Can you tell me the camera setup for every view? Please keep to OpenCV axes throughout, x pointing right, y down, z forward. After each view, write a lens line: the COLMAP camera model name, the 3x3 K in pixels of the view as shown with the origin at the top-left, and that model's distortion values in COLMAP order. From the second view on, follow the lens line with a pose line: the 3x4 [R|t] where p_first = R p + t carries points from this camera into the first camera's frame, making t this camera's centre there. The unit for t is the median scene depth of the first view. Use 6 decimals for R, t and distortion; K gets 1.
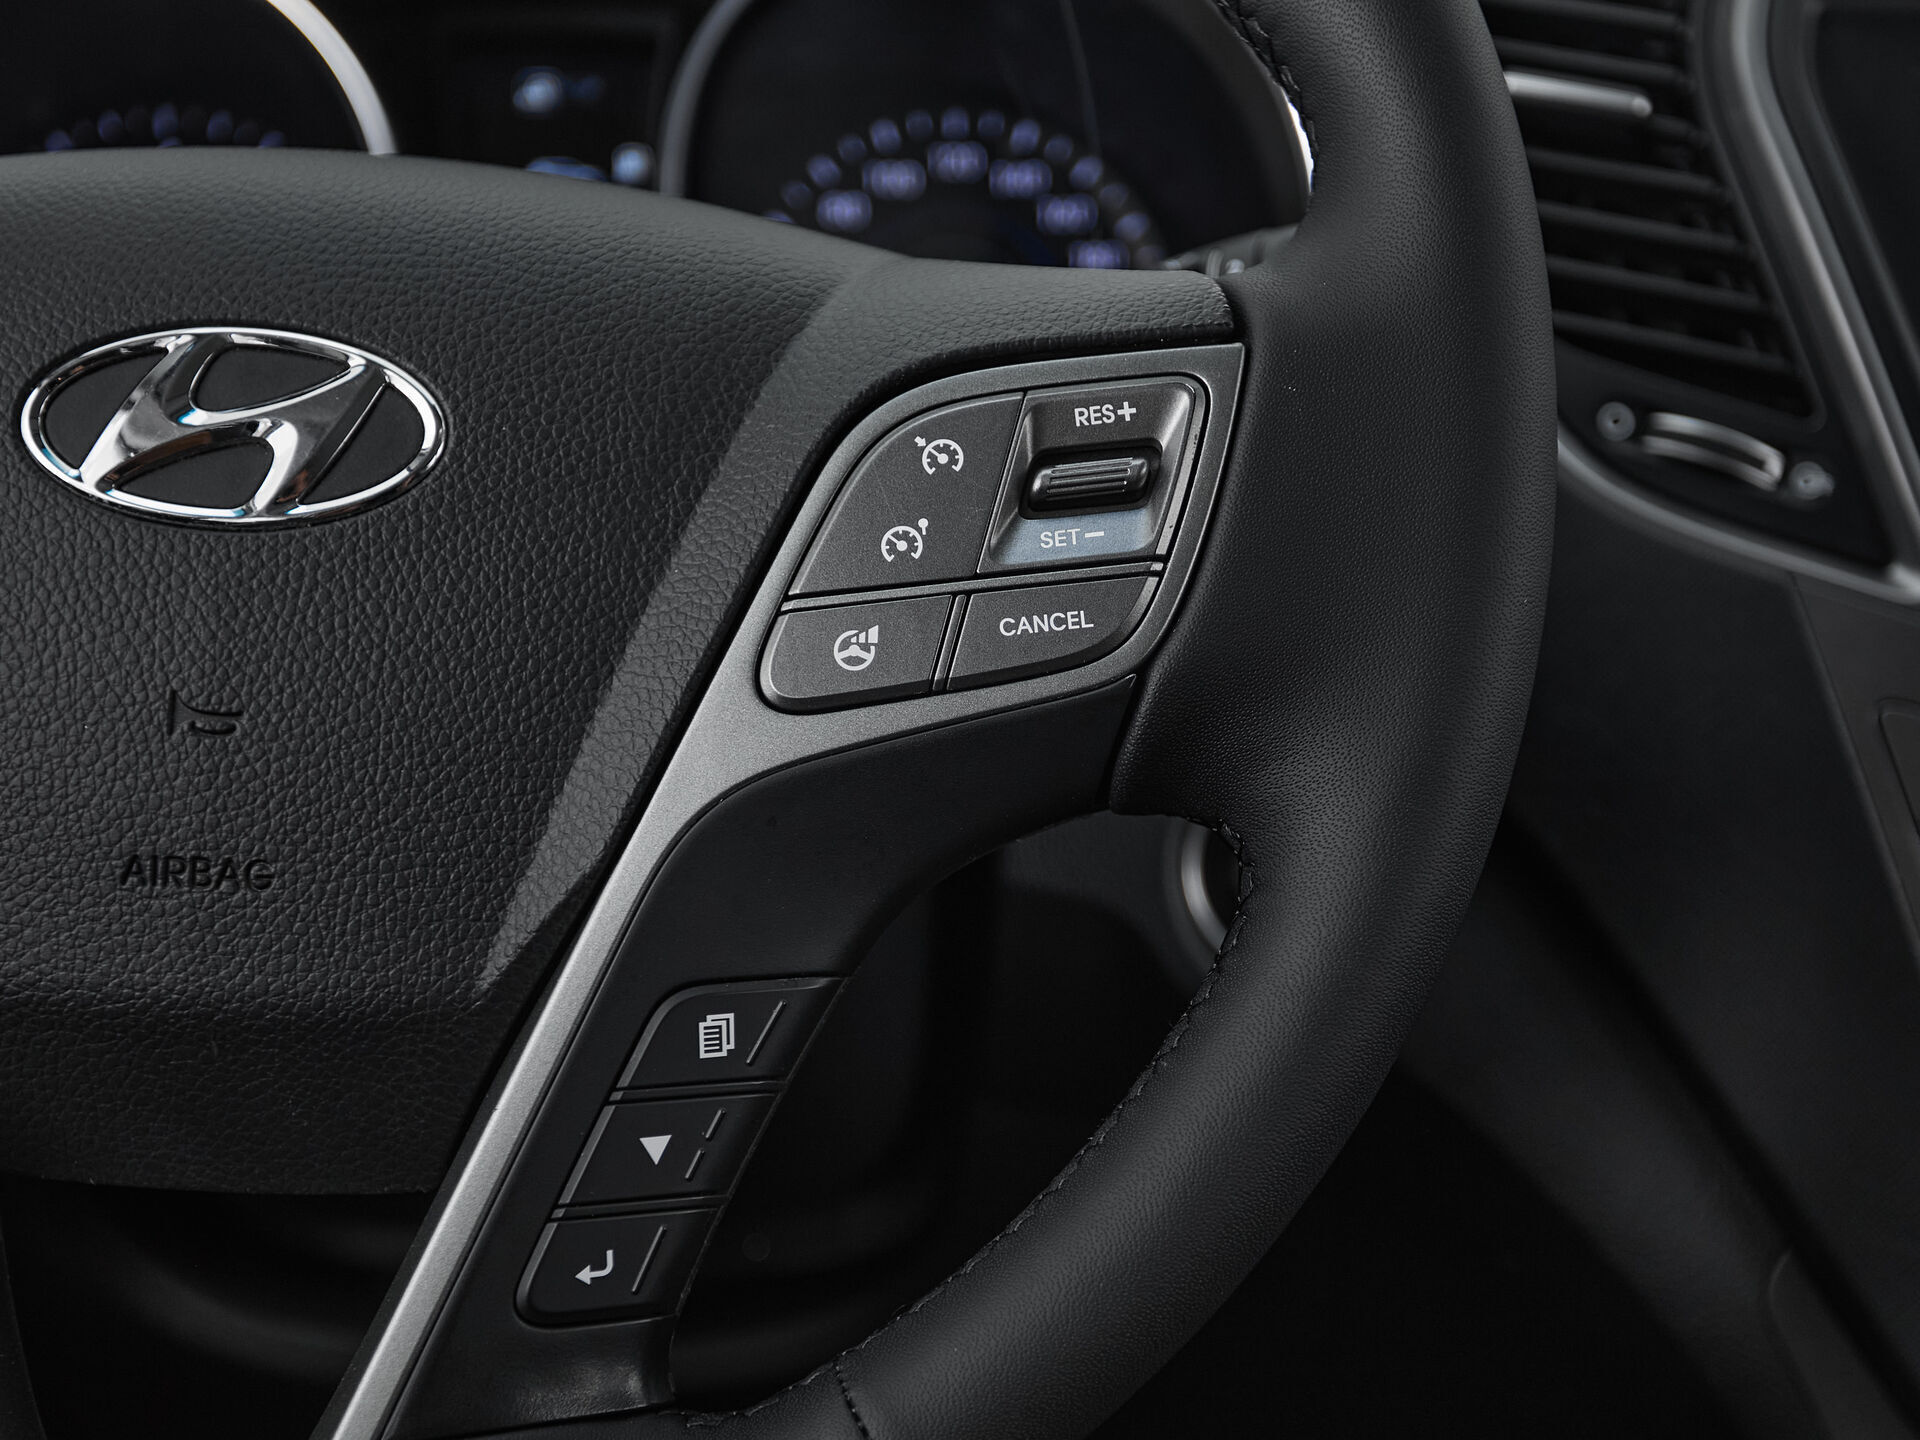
lens RADIAL K [[2768.4, 0, 945.0], [0, 2768.4, 818.8], [0, 0, 1]] dist [0.062913, 0.000000]
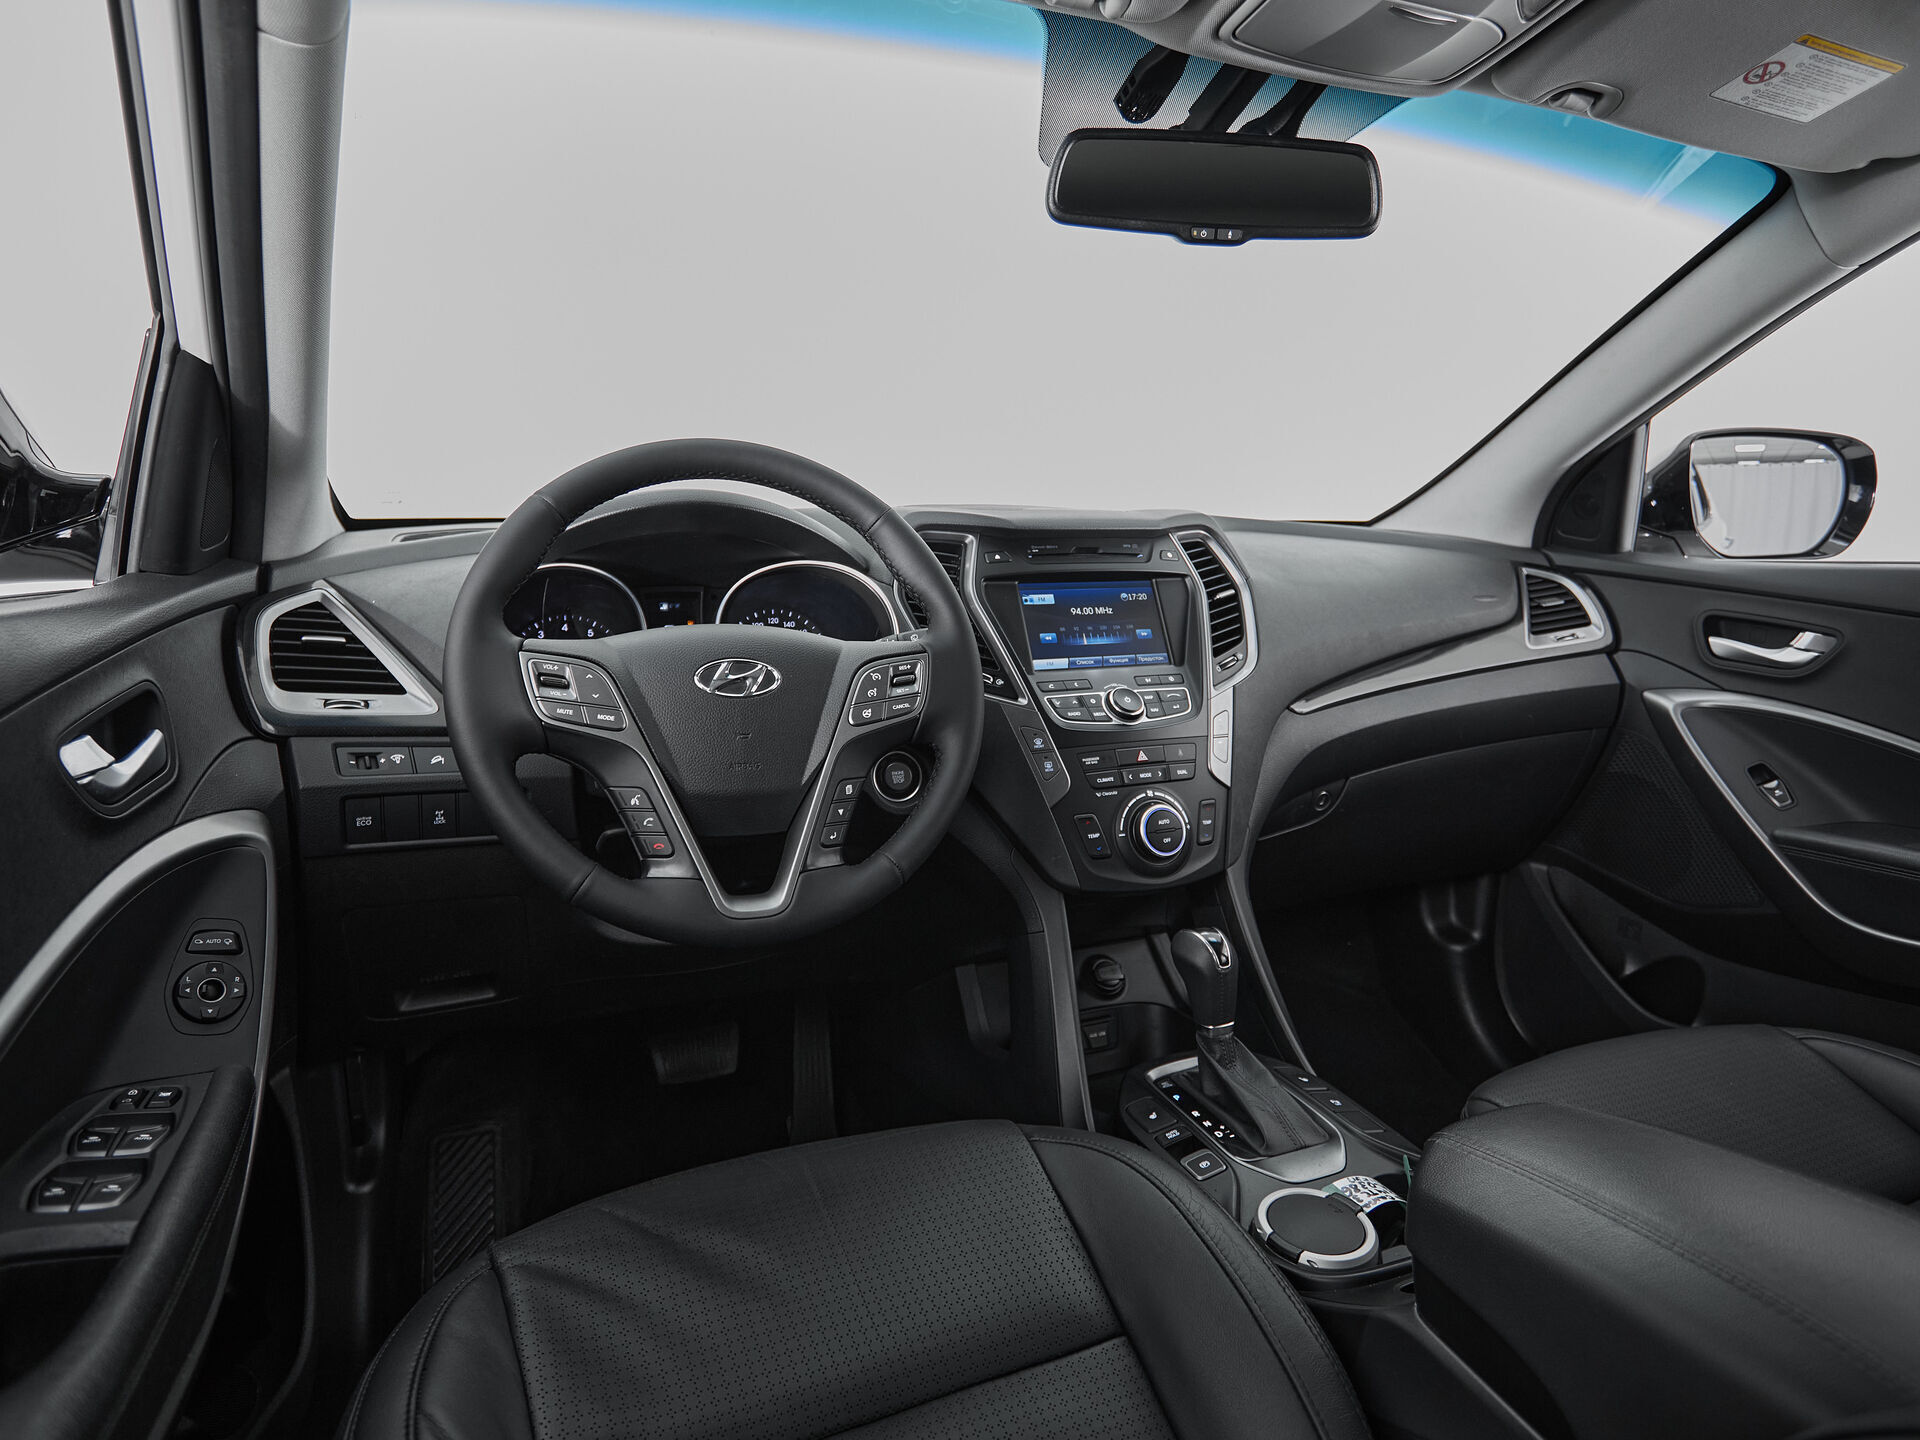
lens RADIAL K [[1104.9, 0, 960.3], [0, 1104.9, 699.8], [0, 0, 1]] dist [0.003102, 0.000908]
pose [[0.919657, -0.054759, 0.388887, -0.671216], [0.113594, 0.984994, -0.129933, 0.201552], [-0.375936, 0.163669, 0.912077, -0.956965]]
